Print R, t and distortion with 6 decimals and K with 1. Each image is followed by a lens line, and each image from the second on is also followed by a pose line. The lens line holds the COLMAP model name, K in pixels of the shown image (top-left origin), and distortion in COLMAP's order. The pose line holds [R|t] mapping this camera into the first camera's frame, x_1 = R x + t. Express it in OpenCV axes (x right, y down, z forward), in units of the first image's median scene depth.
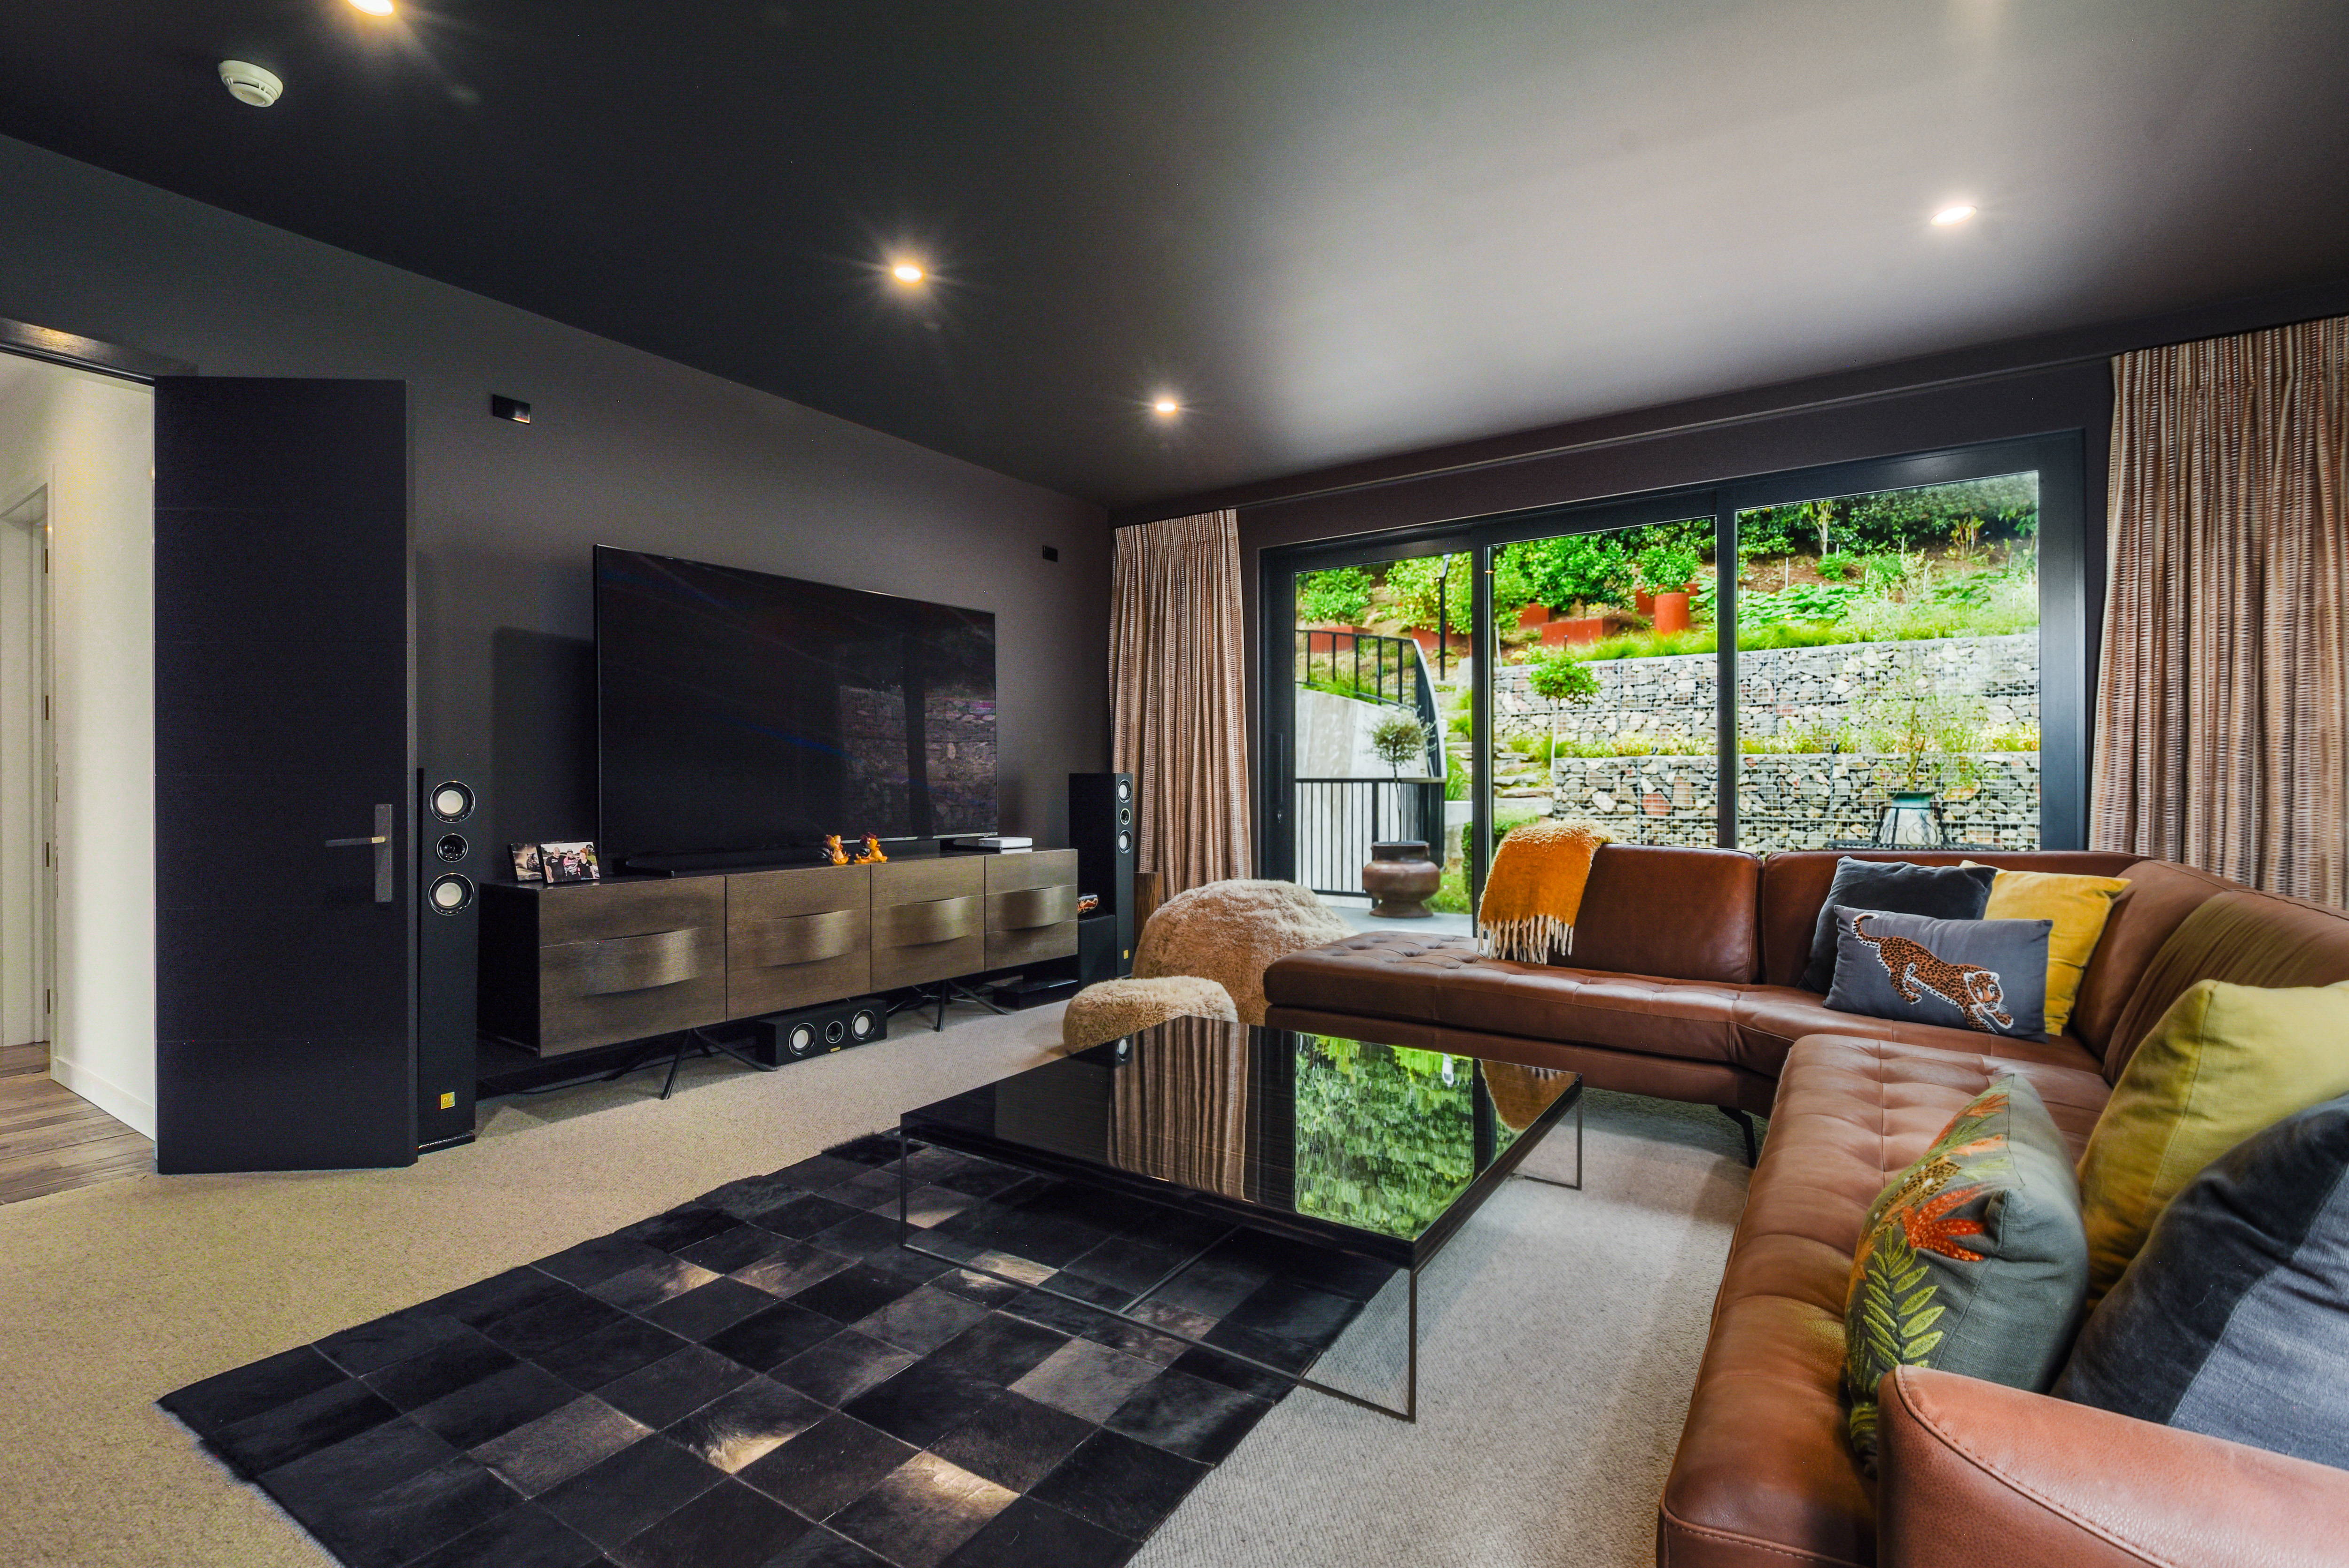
lens RADIAL K [[1076.2, 0, 1146.9], [0, 1076.2, 788.8], [0, 0, 1]] dist [0.018056, -0.029890]
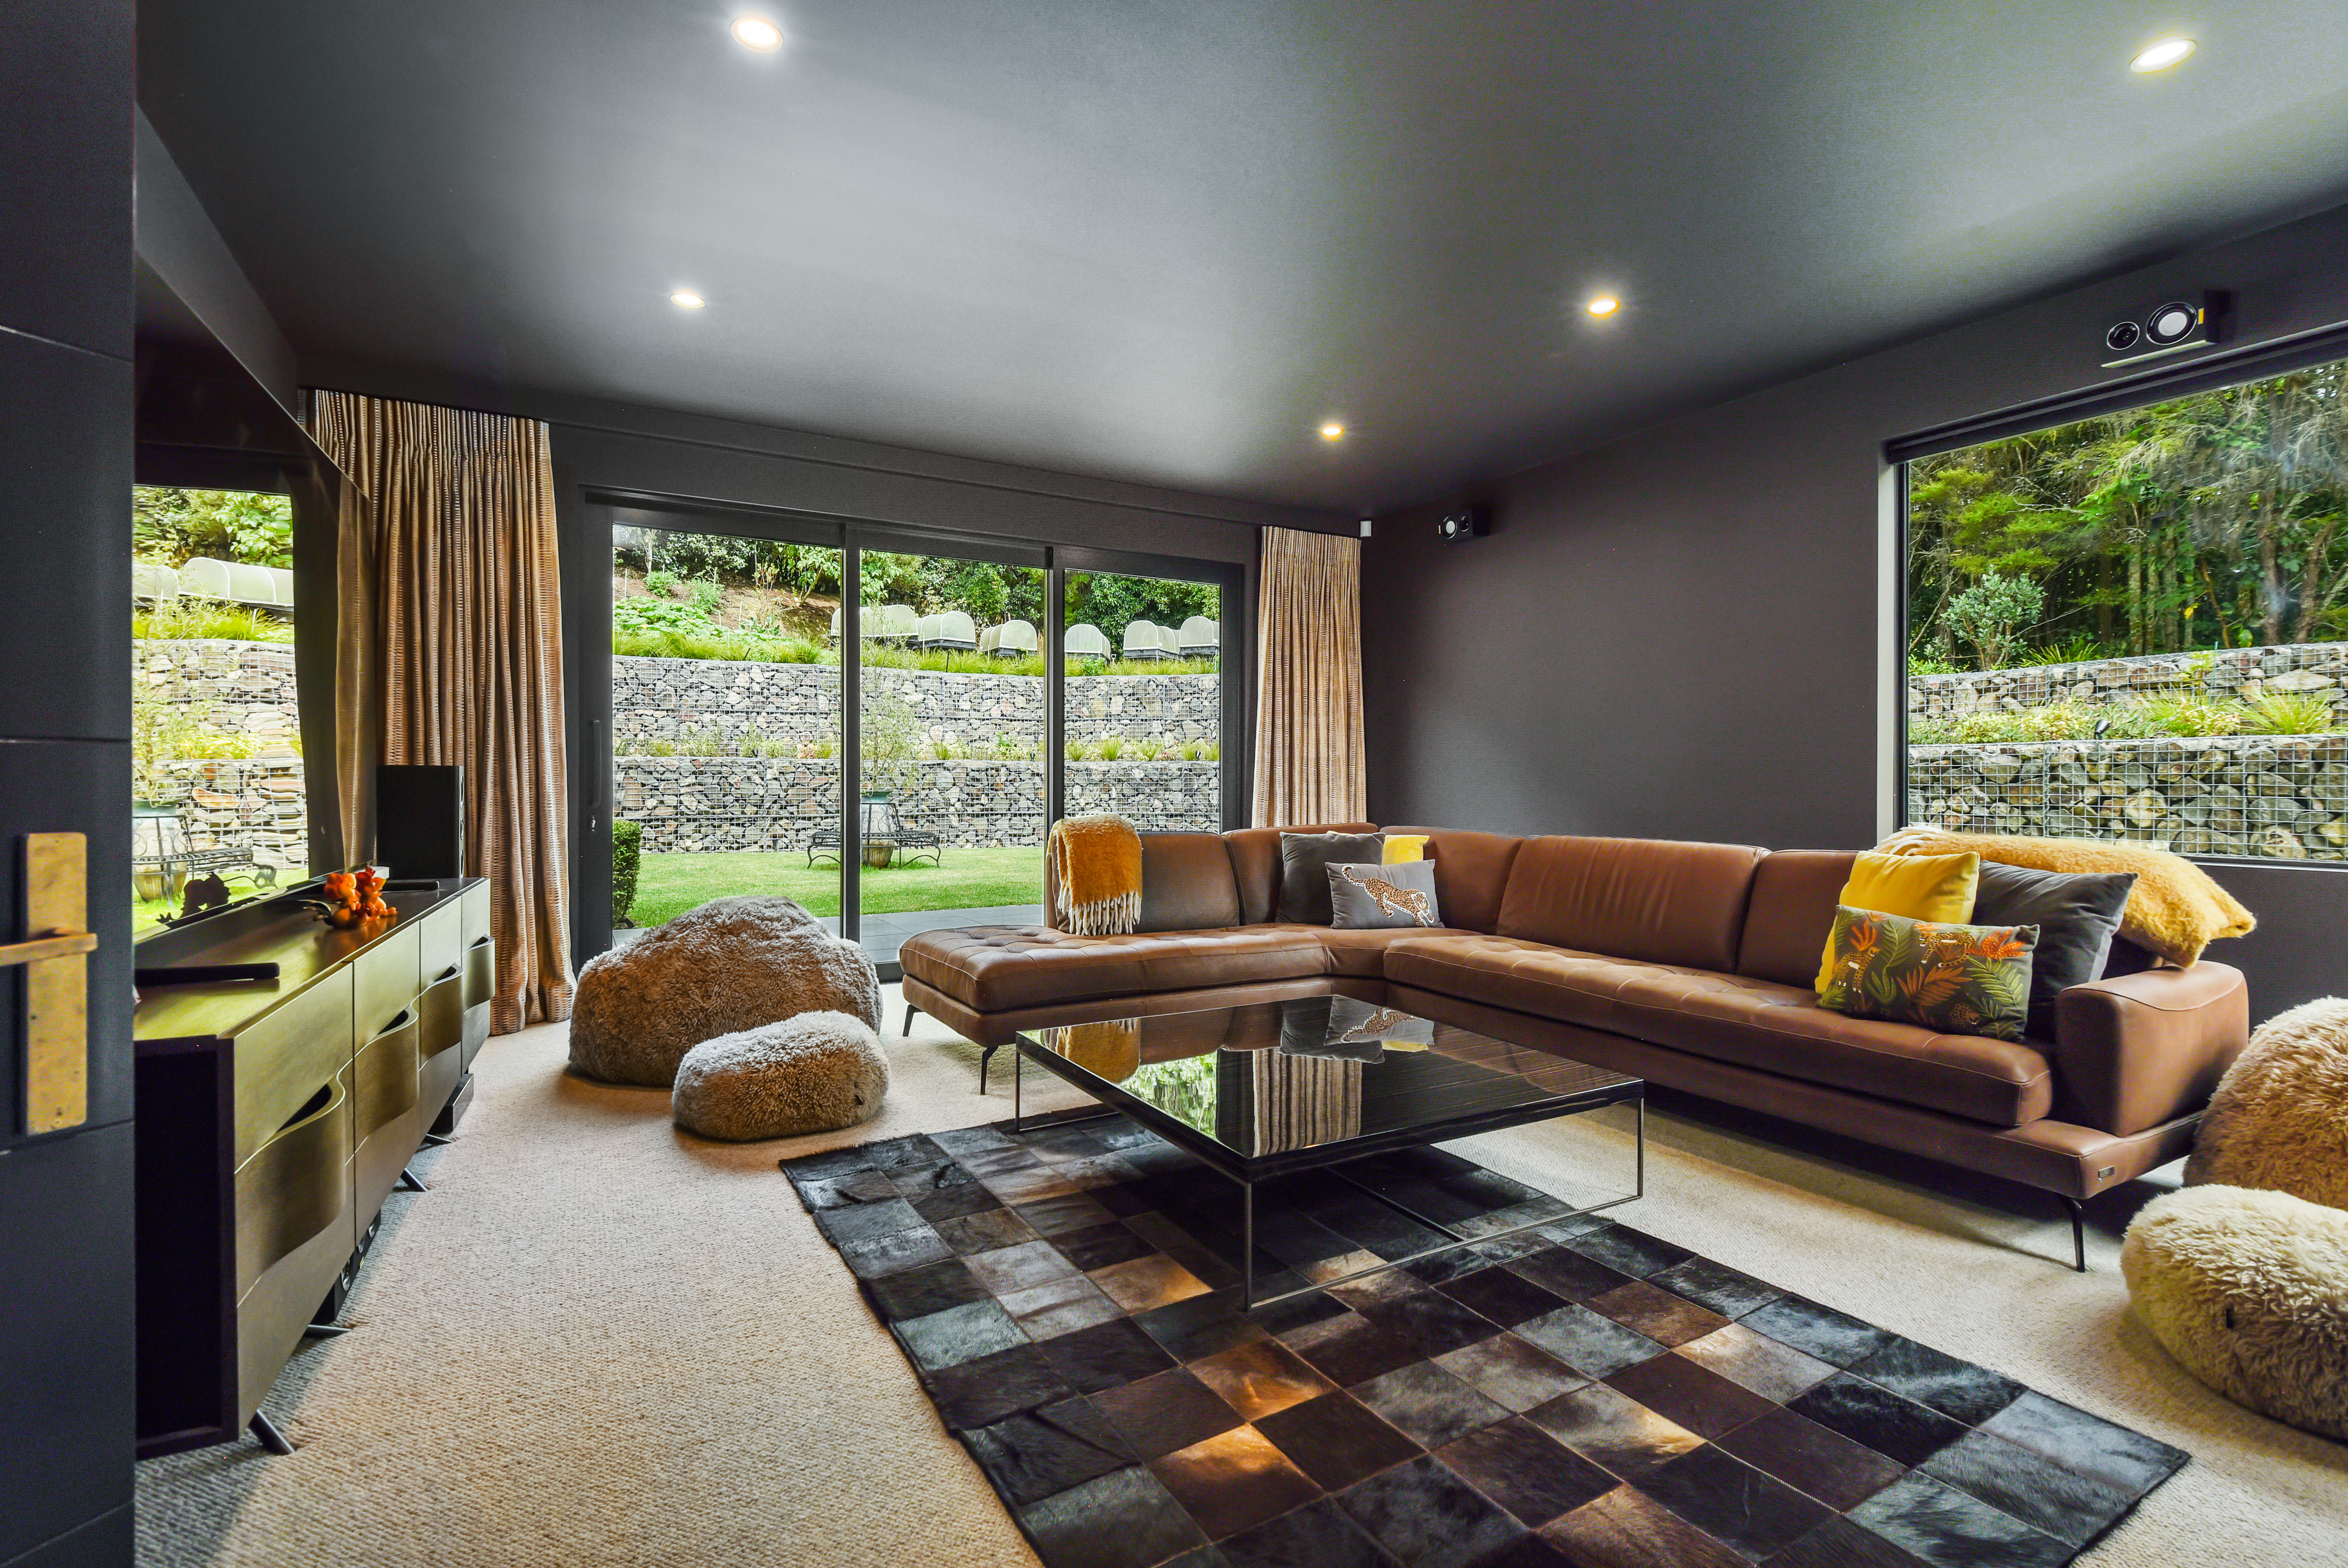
lens RADIAL K [[1075.8, 0, 1146.4], [0, 1075.8, 788.8], [0, 0, 1]] dist [0.018056, -0.029890]
pose [[0.444991, -0.001539, 0.895534, -0.200519], [0.002397, 0.999997, 0.000528, 0.000732], [-0.895532, 0.001912, 0.444994, 0.131816]]
